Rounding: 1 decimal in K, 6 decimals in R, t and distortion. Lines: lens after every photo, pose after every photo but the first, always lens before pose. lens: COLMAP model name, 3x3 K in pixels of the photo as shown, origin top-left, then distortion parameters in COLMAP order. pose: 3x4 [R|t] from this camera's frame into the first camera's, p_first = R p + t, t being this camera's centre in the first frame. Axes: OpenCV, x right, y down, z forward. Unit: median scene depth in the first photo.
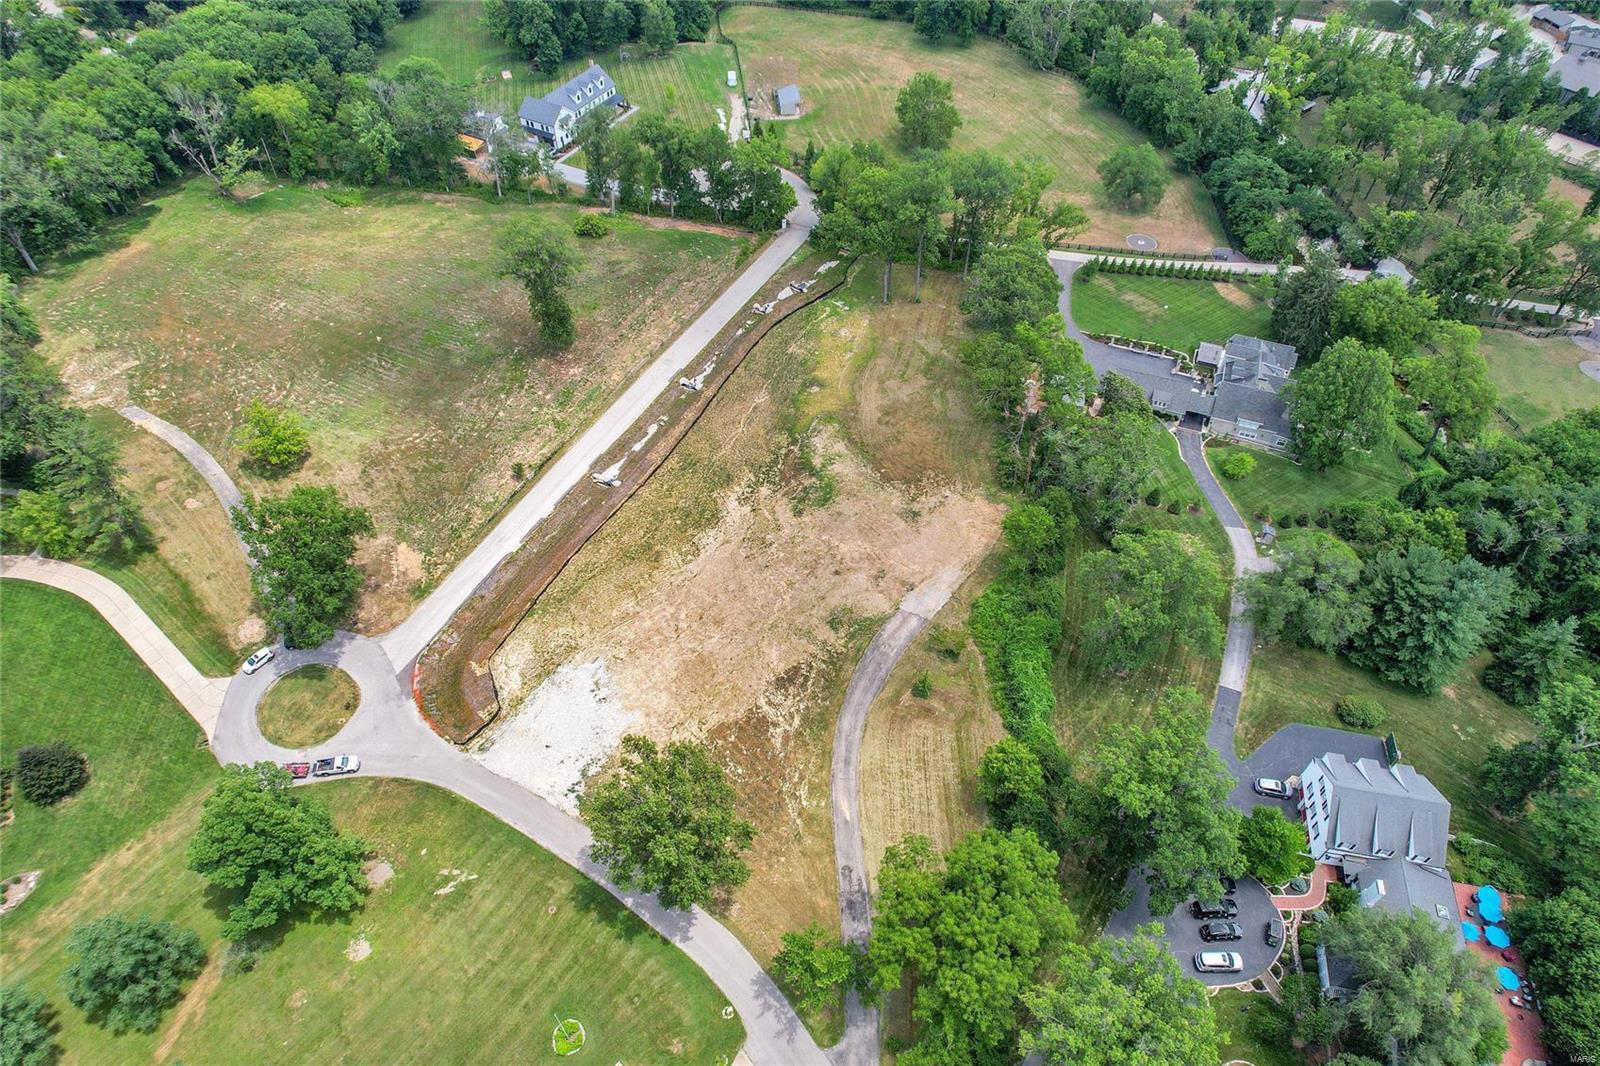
lens RADIAL K [[1066.9, 0, 800.0], [0, 1066.9, 533.0], [0, 0, 1]] dist [-0.089685, 0.094620]
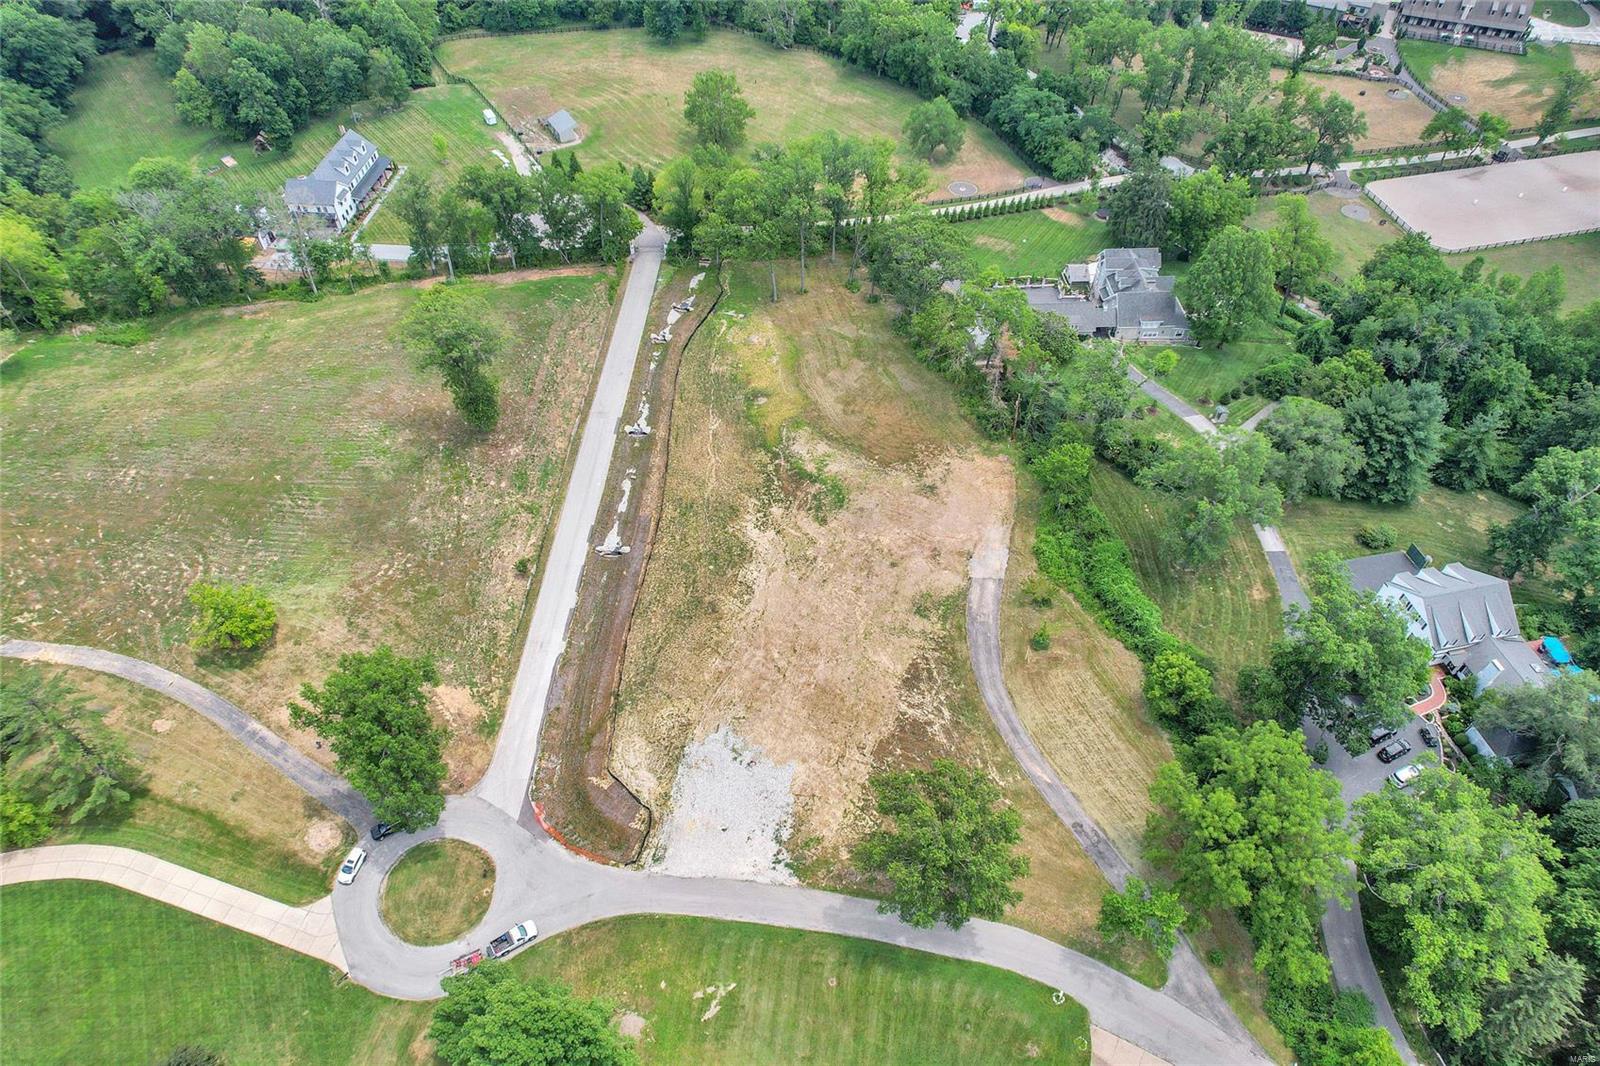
lens RADIAL K [[1066.9, 0, 800.0], [0, 1066.9, 533.0], [0, 0, 1]] dist [-0.089685, 0.094620]
pose [[0.914521, -0.298603, 0.272923, -0.286275], [0.297591, 0.953579, 0.046123, -0.058688], [-0.274026, 0.039039, 0.960930, 0.054794]]
